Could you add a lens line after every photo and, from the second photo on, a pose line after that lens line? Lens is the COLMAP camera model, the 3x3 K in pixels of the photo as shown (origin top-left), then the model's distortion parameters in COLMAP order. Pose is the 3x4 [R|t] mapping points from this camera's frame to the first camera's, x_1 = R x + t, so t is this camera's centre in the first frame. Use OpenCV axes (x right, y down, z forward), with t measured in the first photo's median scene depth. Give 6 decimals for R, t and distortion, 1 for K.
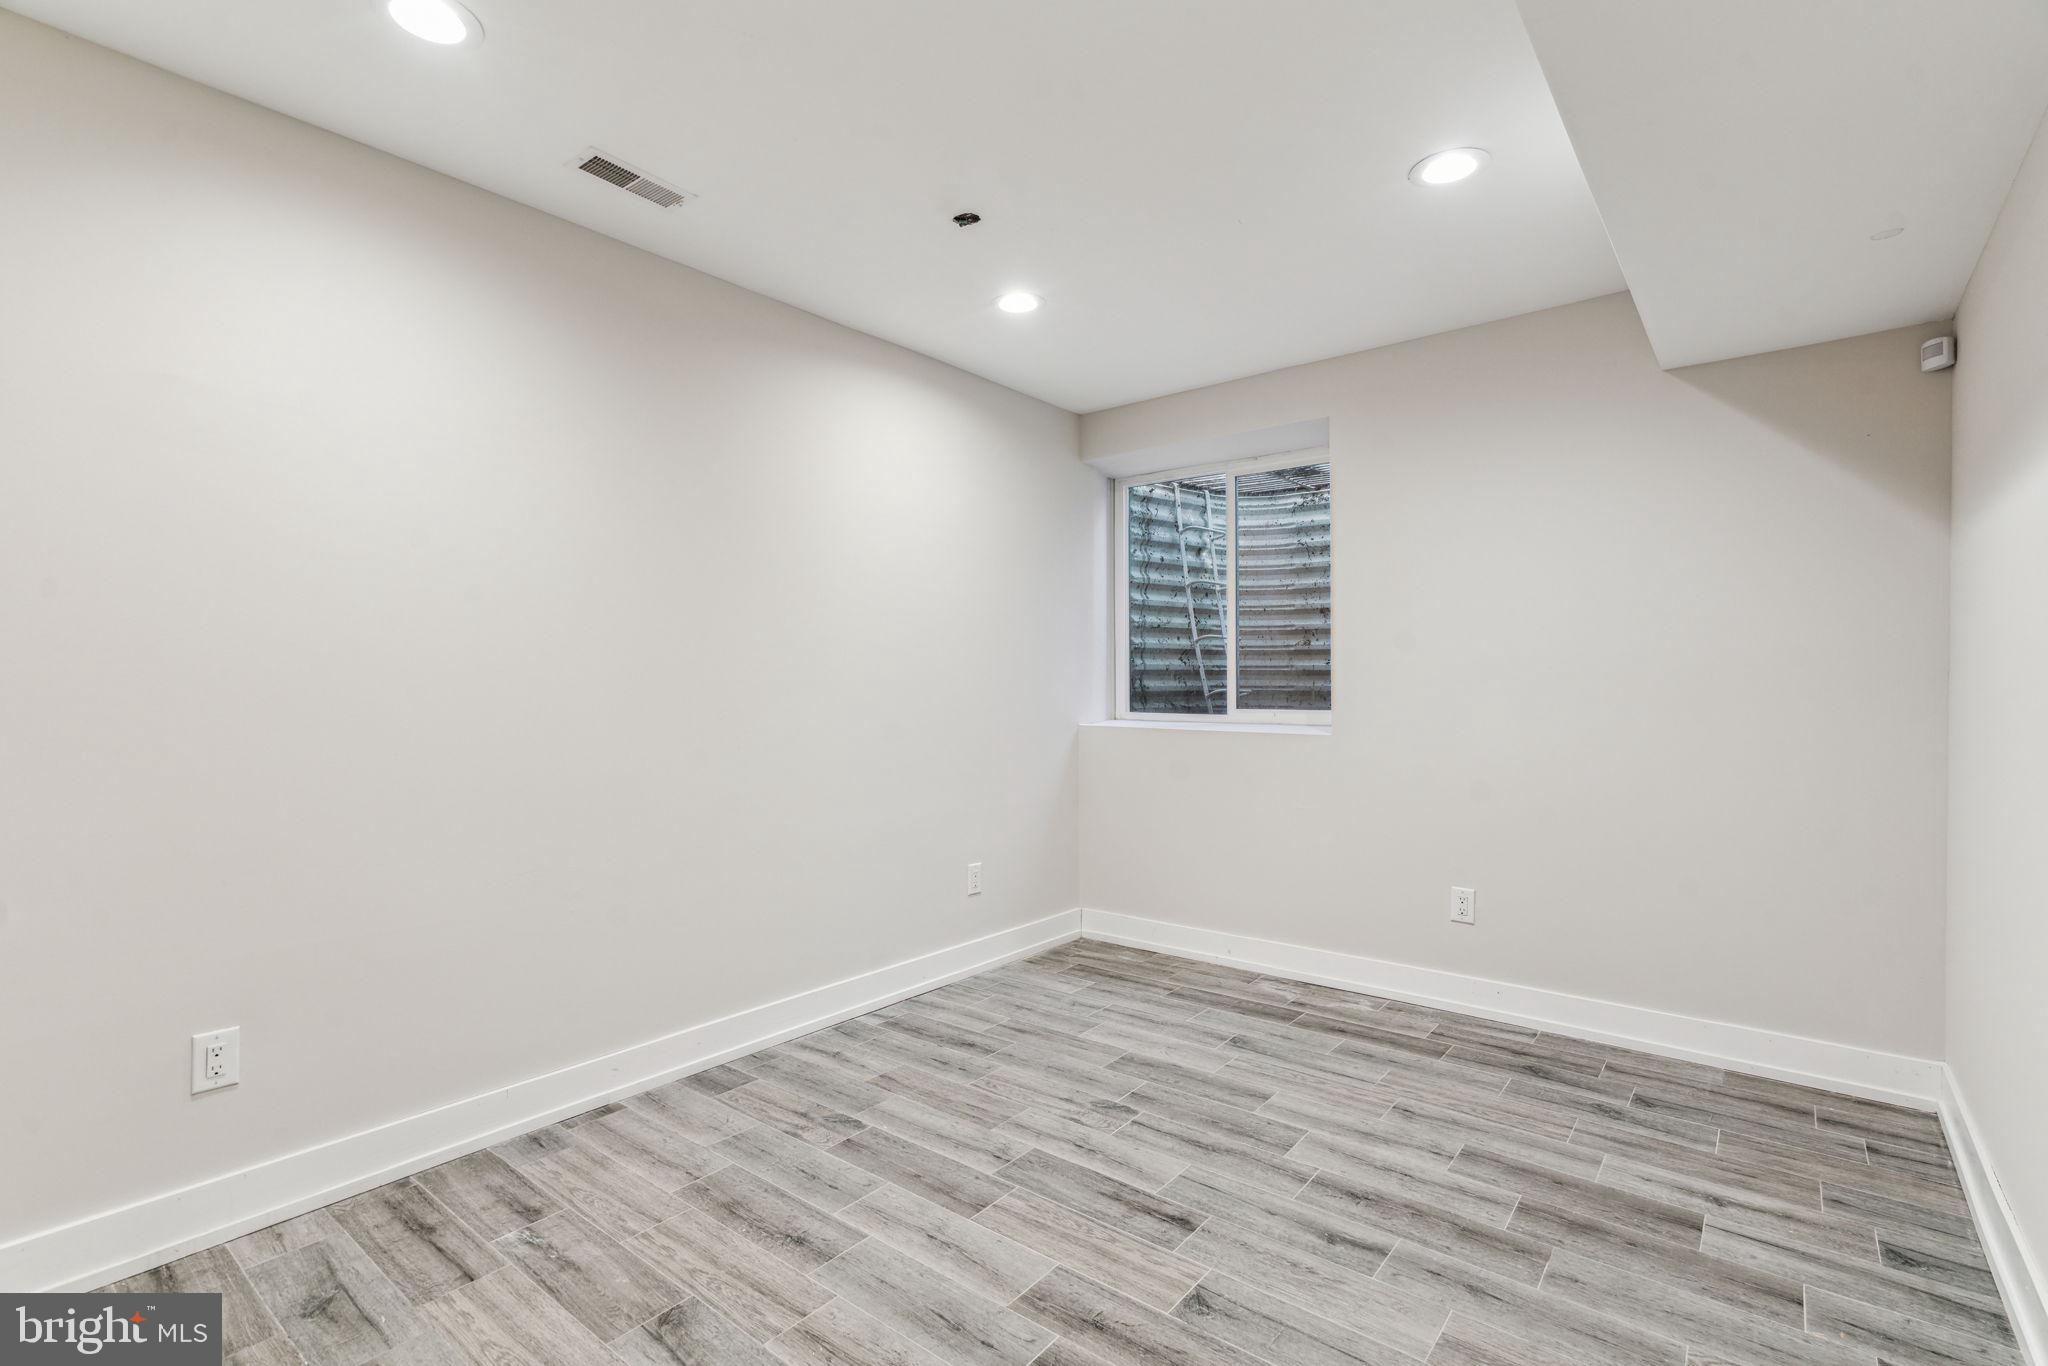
lens RADIAL K [[941.3, 0, 1028.1], [0, 941.3, 689.0], [0, 0, 1]] dist [-0.007604, 0.003382]
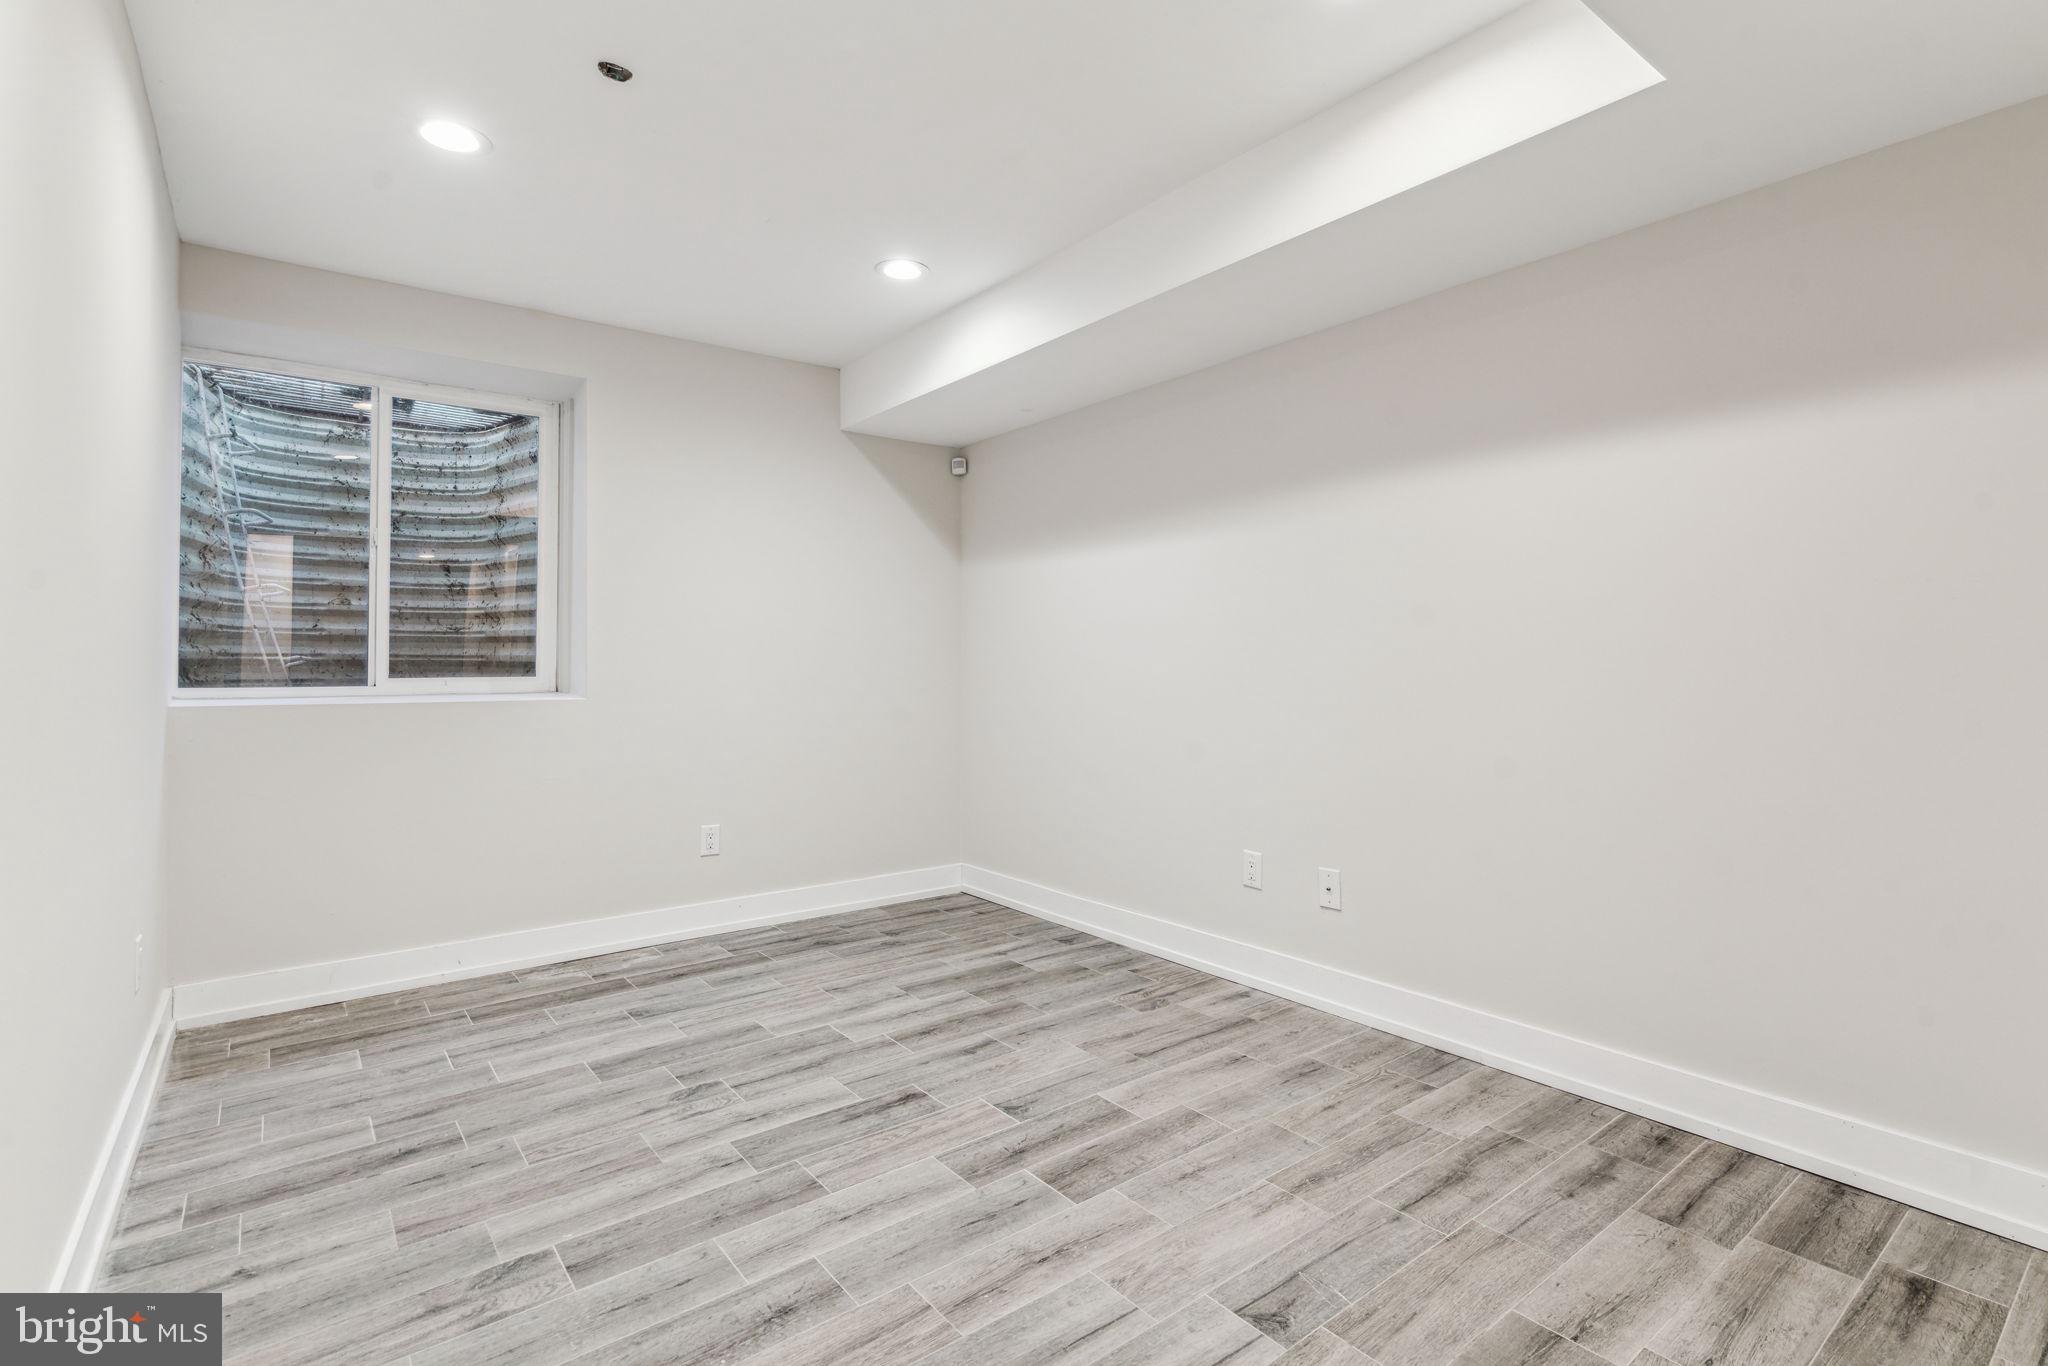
lens RADIAL K [[941.3, 0, 1031.5], [0, 941.3, 635.4], [0, 0, 1]] dist [-0.007604, 0.003382]
pose [[0.239077, 0.027301, 0.970617, -0.652949], [0.008832, 0.999502, -0.030289, 0.019395], [-0.970961, 0.015814, 0.238716, 0.386192]]
